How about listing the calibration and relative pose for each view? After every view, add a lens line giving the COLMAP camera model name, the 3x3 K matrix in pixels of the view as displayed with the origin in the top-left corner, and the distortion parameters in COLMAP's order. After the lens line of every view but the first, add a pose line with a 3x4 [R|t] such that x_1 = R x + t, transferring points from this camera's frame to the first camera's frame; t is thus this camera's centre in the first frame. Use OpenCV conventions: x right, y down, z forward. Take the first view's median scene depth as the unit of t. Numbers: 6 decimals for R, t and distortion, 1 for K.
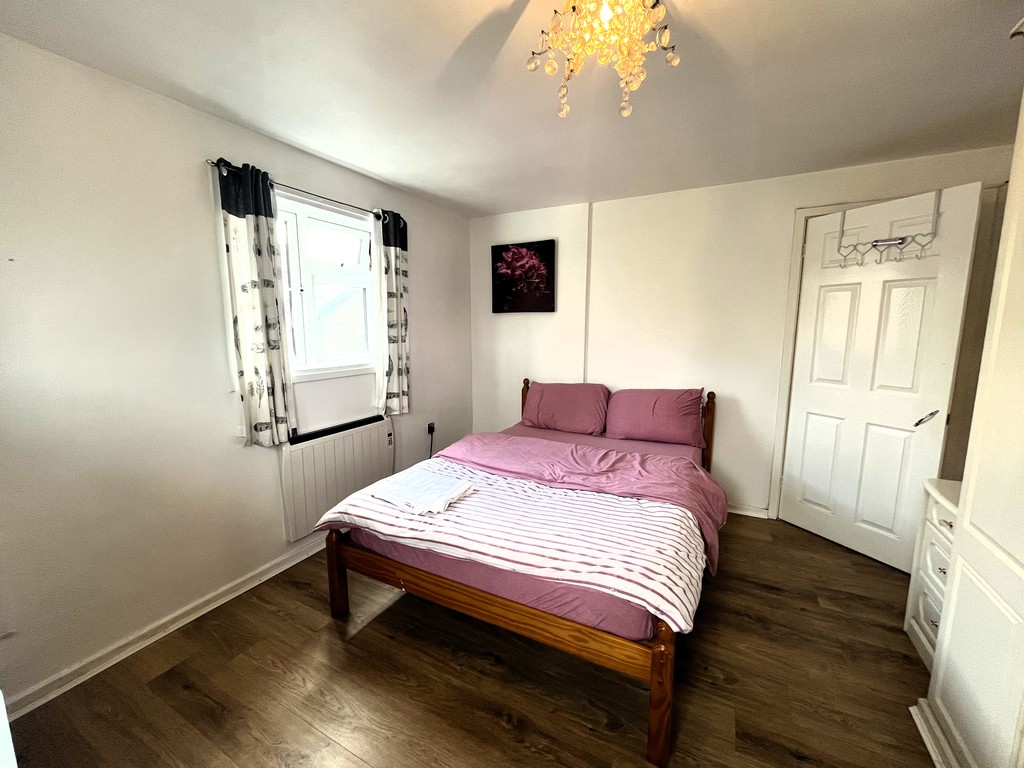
lens RADIAL K [[415.8, 0, 511.4], [0, 415.8, 383.2], [0, 0, 1]] dist [-0.001164, -0.000199]
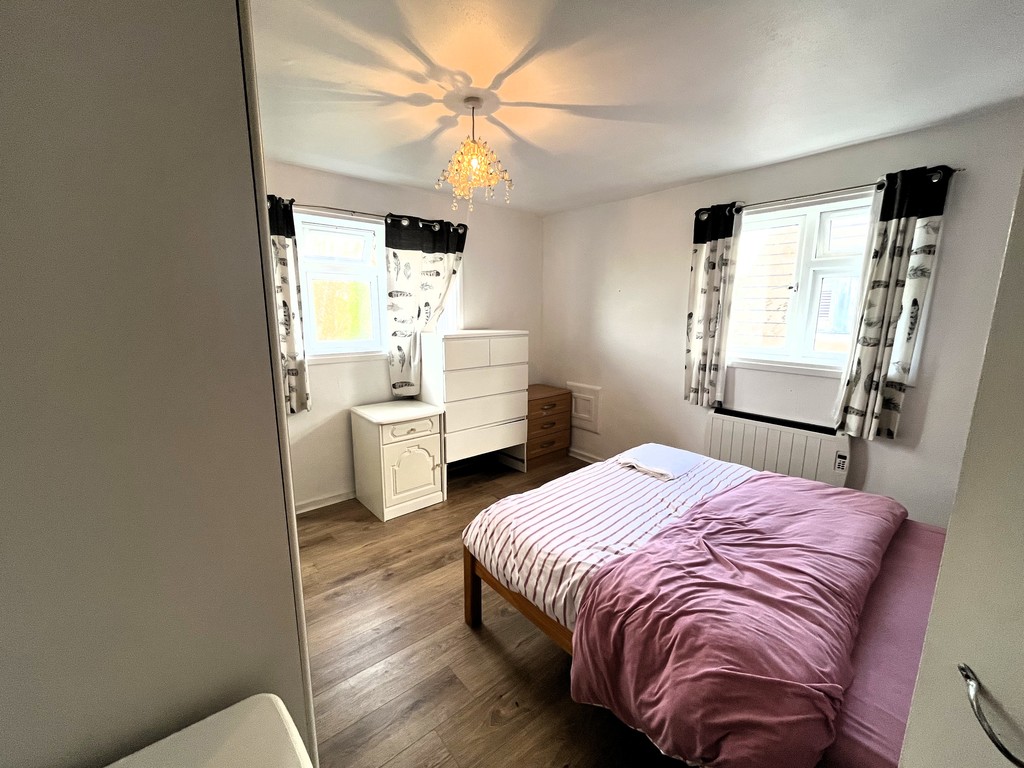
lens RADIAL K [[415.8, 0, 511.4], [0, 415.8, 383.2], [0, 0, 1]] dist [-0.001164, -0.000199]
pose [[-0.381169, 0.160262, -0.910509, 0.867486], [-0.132109, 0.965311, 0.225214, -0.146269], [0.915018, 0.206131, -0.346774, 0.843202]]
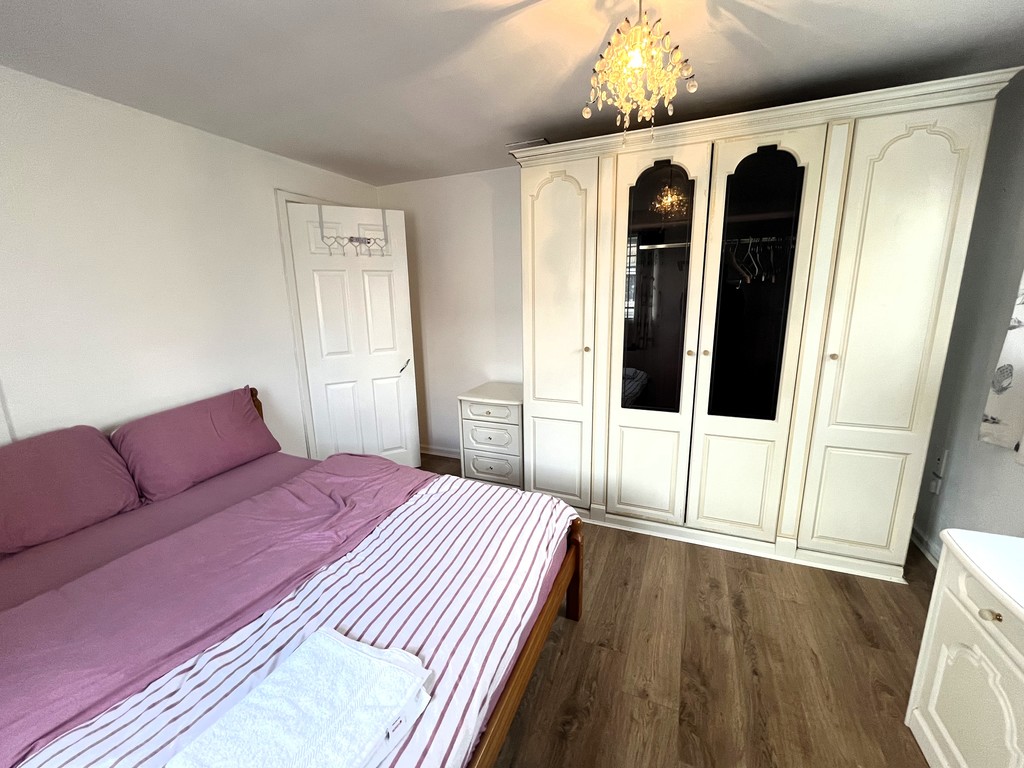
lens RADIAL K [[415.8, 0, 511.4], [0, 415.8, 383.2], [0, 0, 1]] dist [-0.001164, -0.000199]
pose [[-0.080492, -0.206337, 0.975165, -0.488419], [0.157205, 0.963467, 0.216838, -0.113365], [-0.984280, 0.170755, -0.045114, 0.658066]]
